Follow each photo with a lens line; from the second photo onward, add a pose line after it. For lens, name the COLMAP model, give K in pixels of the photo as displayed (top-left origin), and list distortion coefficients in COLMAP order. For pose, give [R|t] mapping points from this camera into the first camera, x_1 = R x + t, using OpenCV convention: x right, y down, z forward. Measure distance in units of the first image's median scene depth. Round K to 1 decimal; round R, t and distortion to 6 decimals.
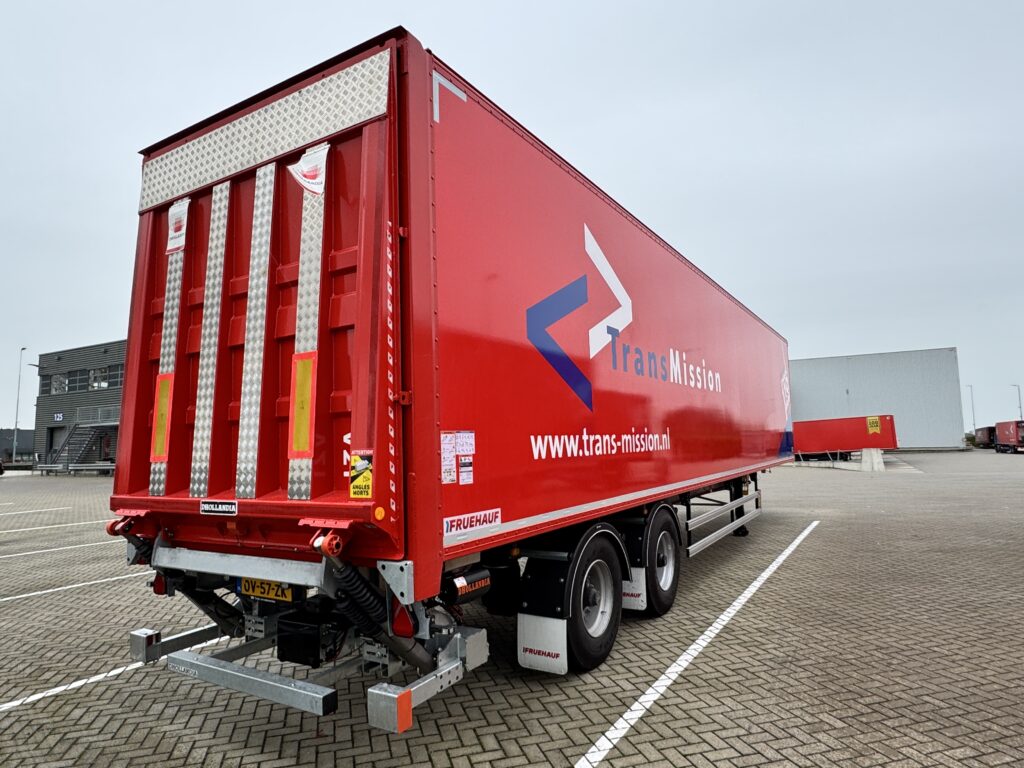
lens RADIAL K [[634.1, 0, 505.1], [0, 634.1, 383.6], [0, 0, 1]] dist [-0.006007, -0.000059]
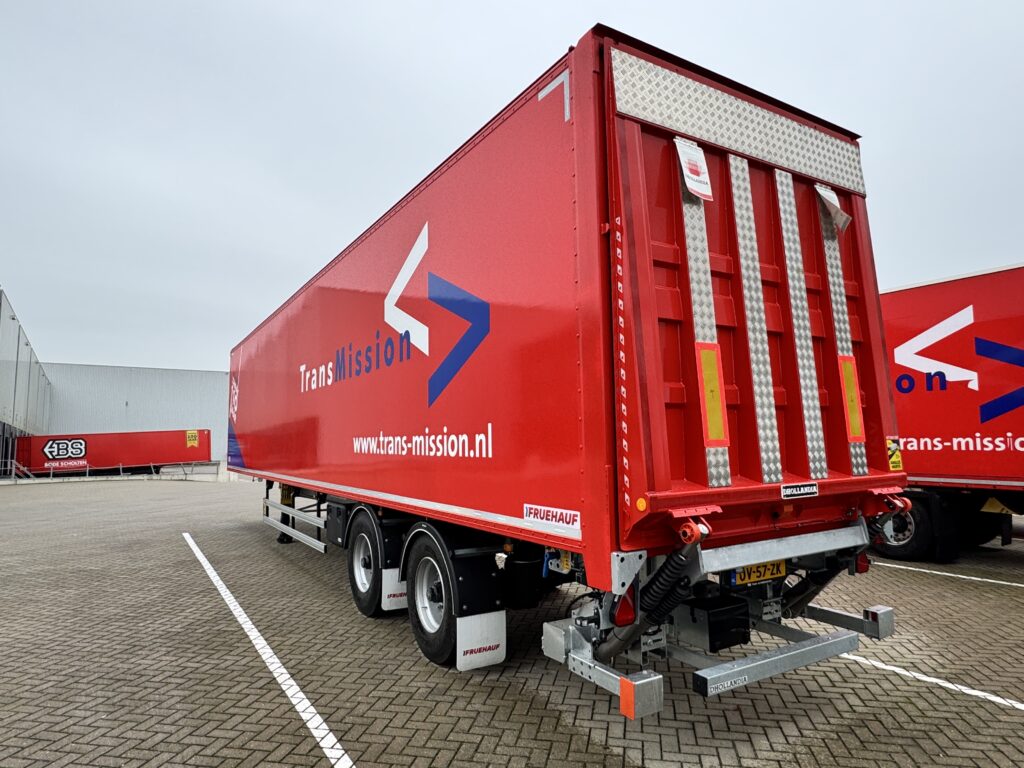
lens RADIAL K [[634.1, 0, 505.1], [0, 634.1, 383.6], [0, 0, 1]] dist [-0.006007, -0.000059]
pose [[0.447211, 0.103065, 0.888471, -0.834565], [-0.082029, 0.993879, -0.074004, 0.073305], [-0.890659, -0.039785, 0.452928, 0.509355]]
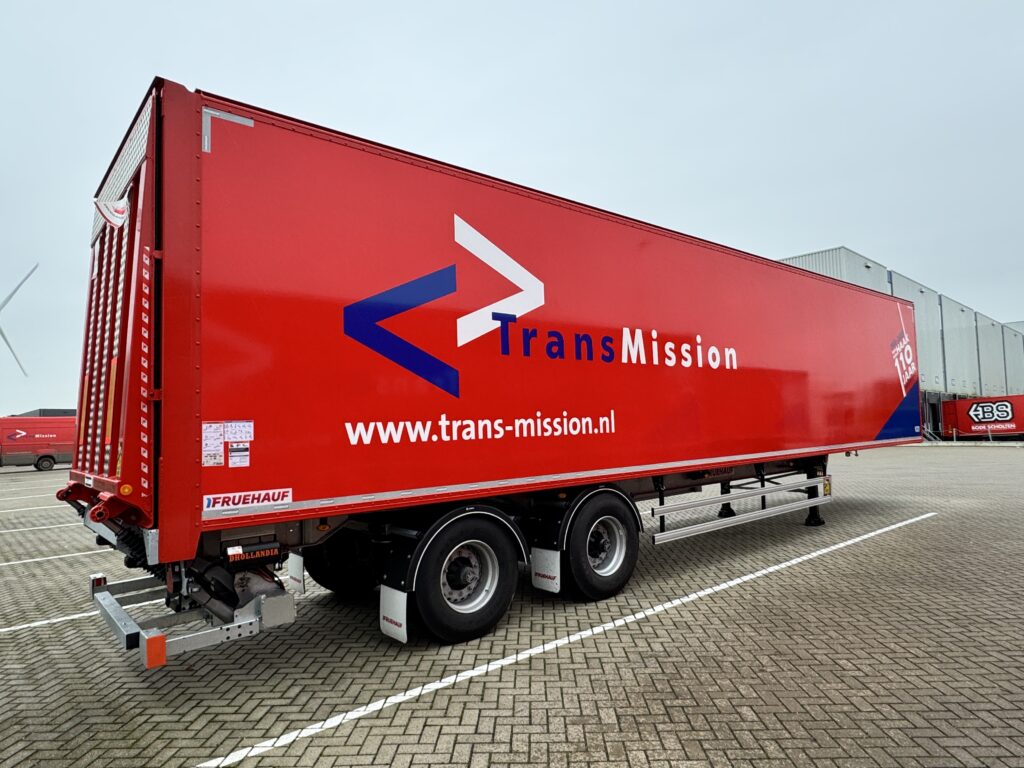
lens RADIAL K [[636.9, 0, 512.0], [0, 636.9, 384.0], [0, 0, 1]] dist [-0.005397, -0.001625]
pose [[0.953710, -0.018651, -0.300148, 0.629819], [0.030407, 0.998940, 0.034545, -0.013928], [0.299186, -0.042072, 0.953267, 0.042182]]
